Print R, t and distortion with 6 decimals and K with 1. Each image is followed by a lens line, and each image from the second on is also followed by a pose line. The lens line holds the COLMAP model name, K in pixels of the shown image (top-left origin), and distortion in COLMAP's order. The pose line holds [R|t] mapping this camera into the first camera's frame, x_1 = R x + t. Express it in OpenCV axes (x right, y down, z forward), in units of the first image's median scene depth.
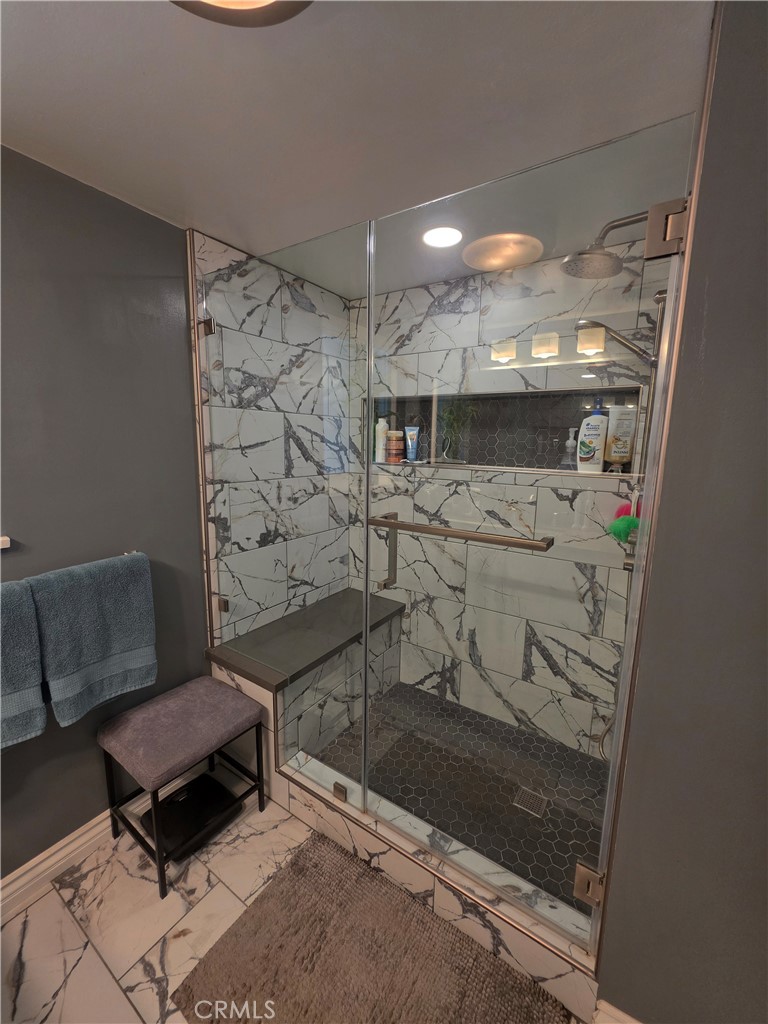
lens RADIAL K [[410.0, 0, 383.7], [0, 410.0, 511.8], [0, 0, 1]] dist [-0.000201, 0.000036]
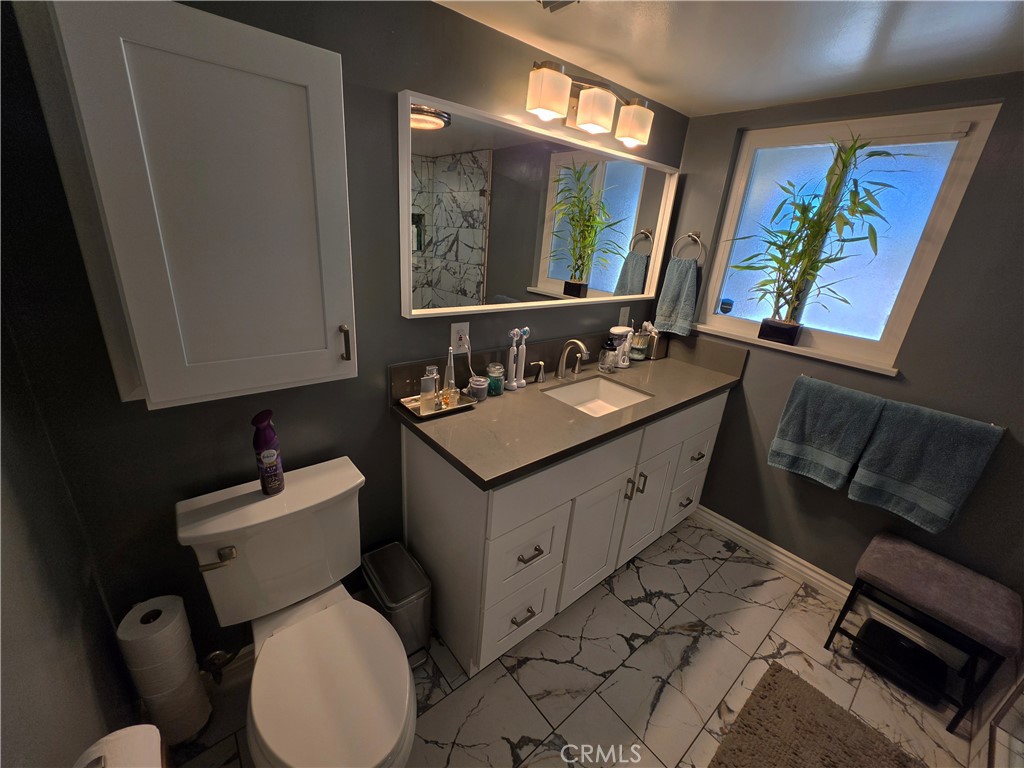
lens RADIAL K [[410.0, 0, 510.3], [0, 410.0, 382.1], [0, 0, 1]] dist [-0.000201, 0.000036]
pose [[-0.283218, 0.304182, -0.909539, 0.762711], [-0.239179, 0.896002, 0.374131, -0.108190], [0.928752, 0.323503, -0.181010, -0.002894]]
